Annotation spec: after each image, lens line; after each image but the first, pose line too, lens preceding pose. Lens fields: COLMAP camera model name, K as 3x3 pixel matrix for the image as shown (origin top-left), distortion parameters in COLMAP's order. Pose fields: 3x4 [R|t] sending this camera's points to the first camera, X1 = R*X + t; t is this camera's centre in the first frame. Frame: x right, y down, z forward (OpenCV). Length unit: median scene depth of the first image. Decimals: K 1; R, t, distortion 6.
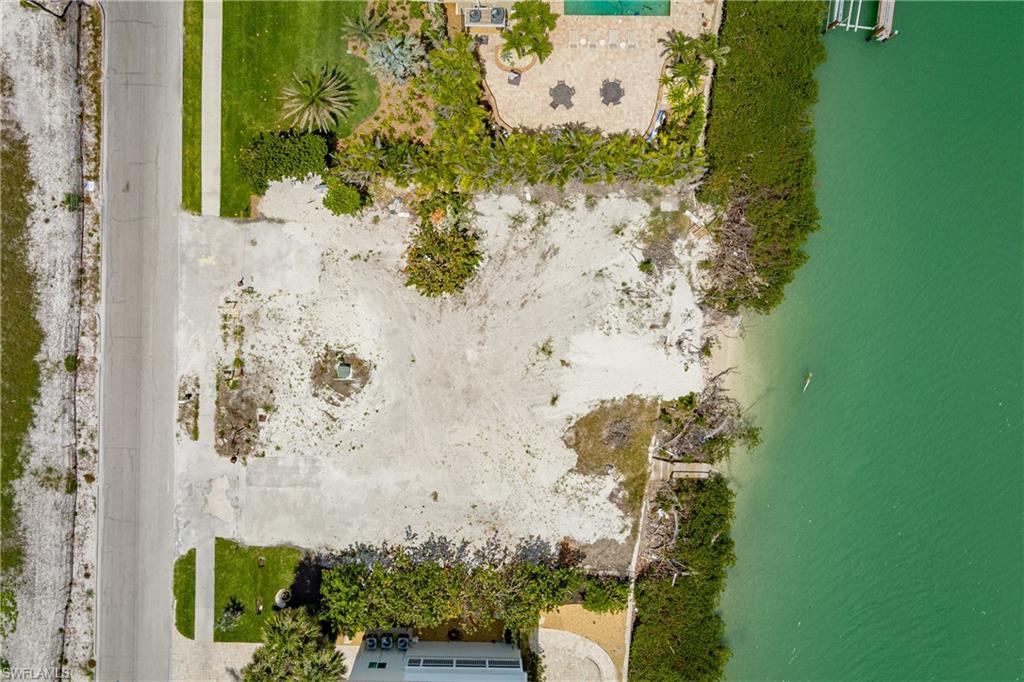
lens RADIAL K [[828.4, 0, 511.2], [0, 828.4, 258.3], [0, 0, 1]] dist [0.026143, -0.014969]
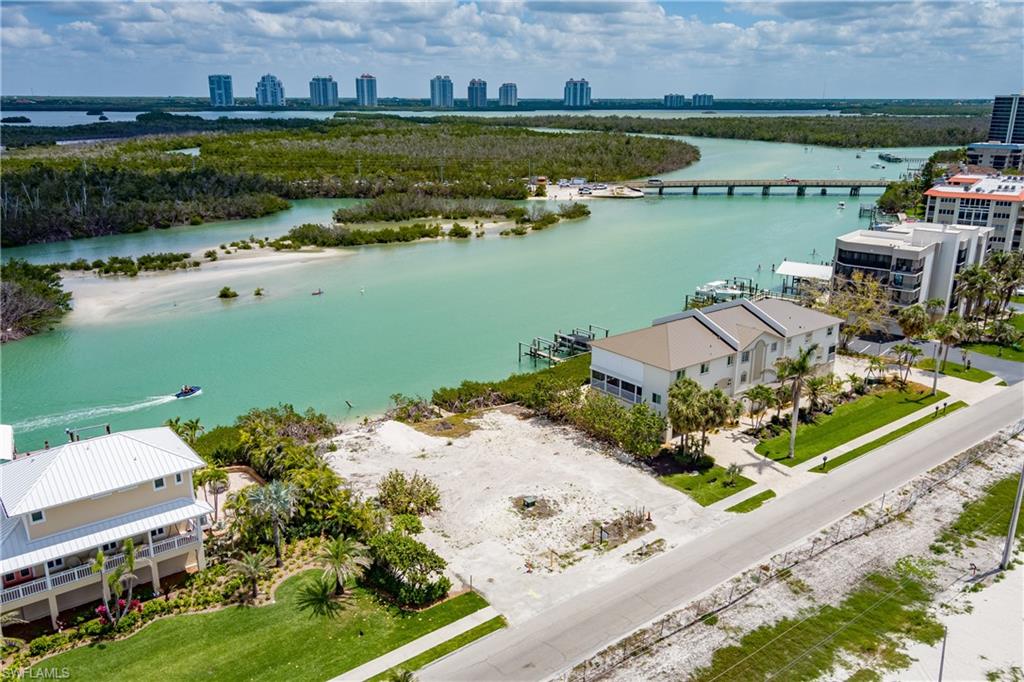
lens RADIAL K [[814.5, 0, 510.8], [0, 814.5, 343.4], [0, 0, 1]] dist [0.037361, -0.043827]
pose [[-0.627952, -0.224627, 0.745130, -1.006392], [0.778243, -0.185789, 0.599850, -0.546382], [0.003694, 0.956570, 0.291481, 0.430227]]
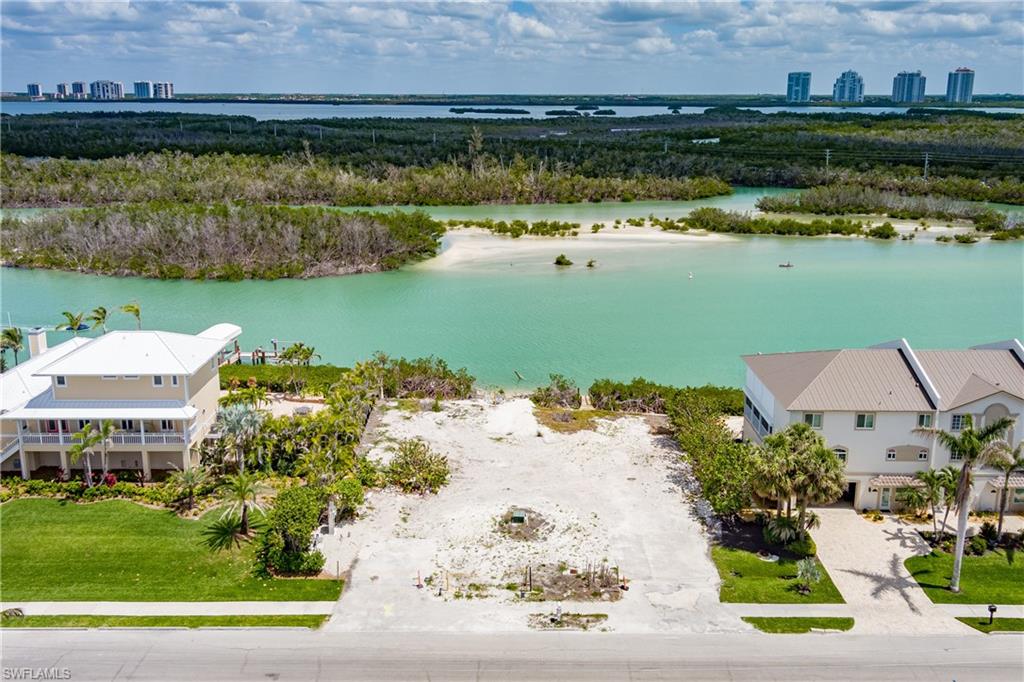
lens RADIAL K [[828.4, 0, 511.2], [0, 828.4, 258.3], [0, 0, 1]] dist [0.026143, -0.014969]
pose [[-0.010608, -0.193322, 0.981078, -1.107321], [0.999933, -0.006509, 0.009529, 0.119289], [0.004544, 0.981114, 0.193378, 0.499487]]
